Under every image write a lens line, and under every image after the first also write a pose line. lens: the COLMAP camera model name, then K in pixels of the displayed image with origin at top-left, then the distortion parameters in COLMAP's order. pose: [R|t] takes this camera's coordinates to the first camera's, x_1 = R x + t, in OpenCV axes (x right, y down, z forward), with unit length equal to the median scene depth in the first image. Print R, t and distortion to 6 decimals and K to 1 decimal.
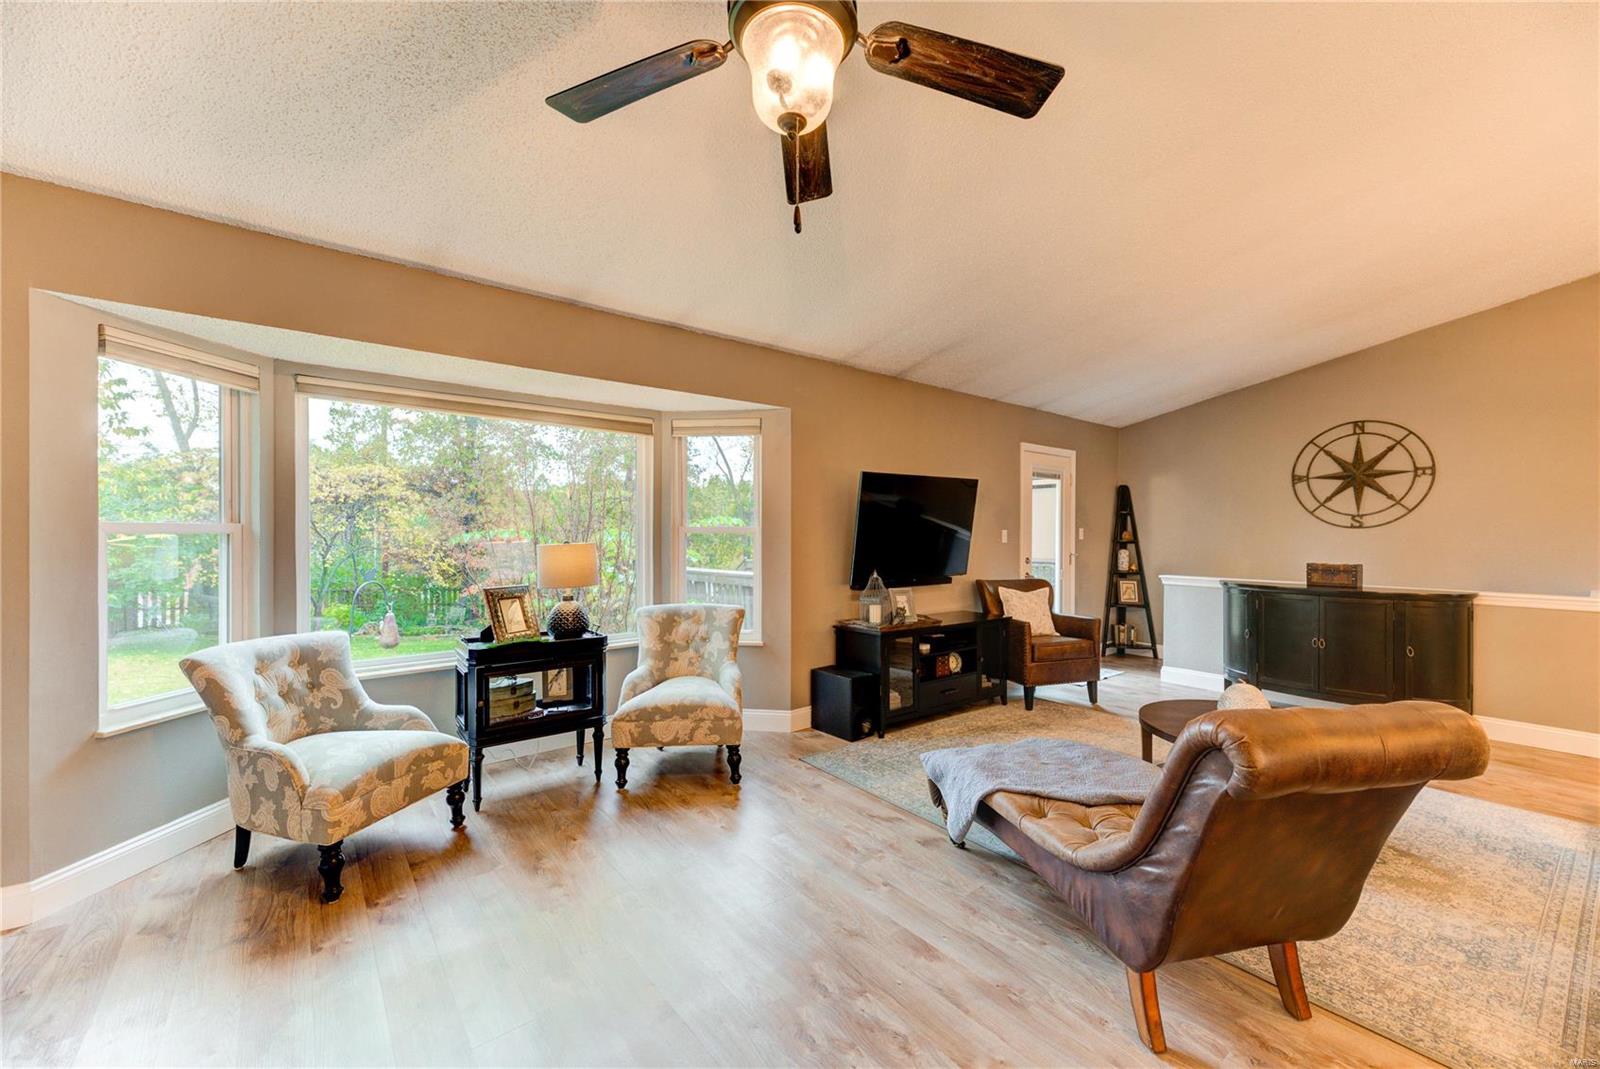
lens RADIAL K [[643.6, 0, 809.0], [0, 643.6, 533.4], [0, 0, 1]] dist [0.010071, 0.000110]
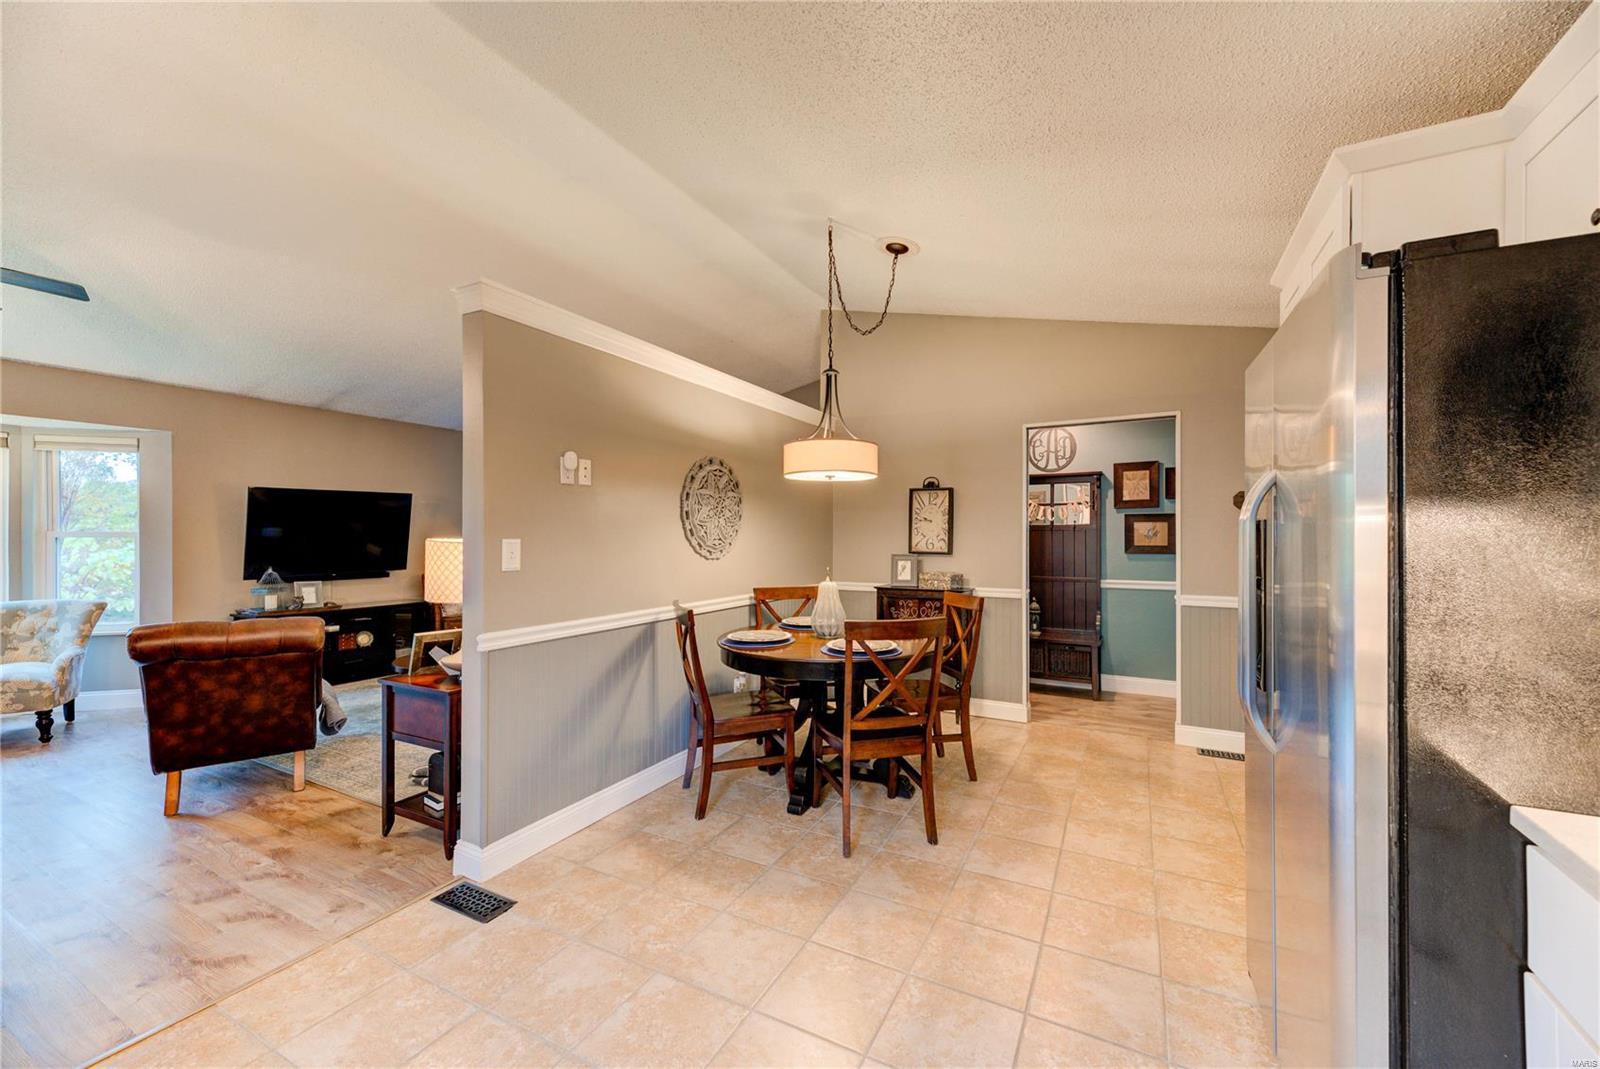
lens RADIAL K [[643.6, 0, 798.0], [0, 643.6, 536.6], [0, 0, 1]] dist [0.010071, 0.000110]
pose [[0.920836, -0.003039, 0.389938, 0.519201], [0.002246, 0.999994, 0.002490, -0.001640], [-0.389943, -0.001418, 0.920838, -0.503000]]
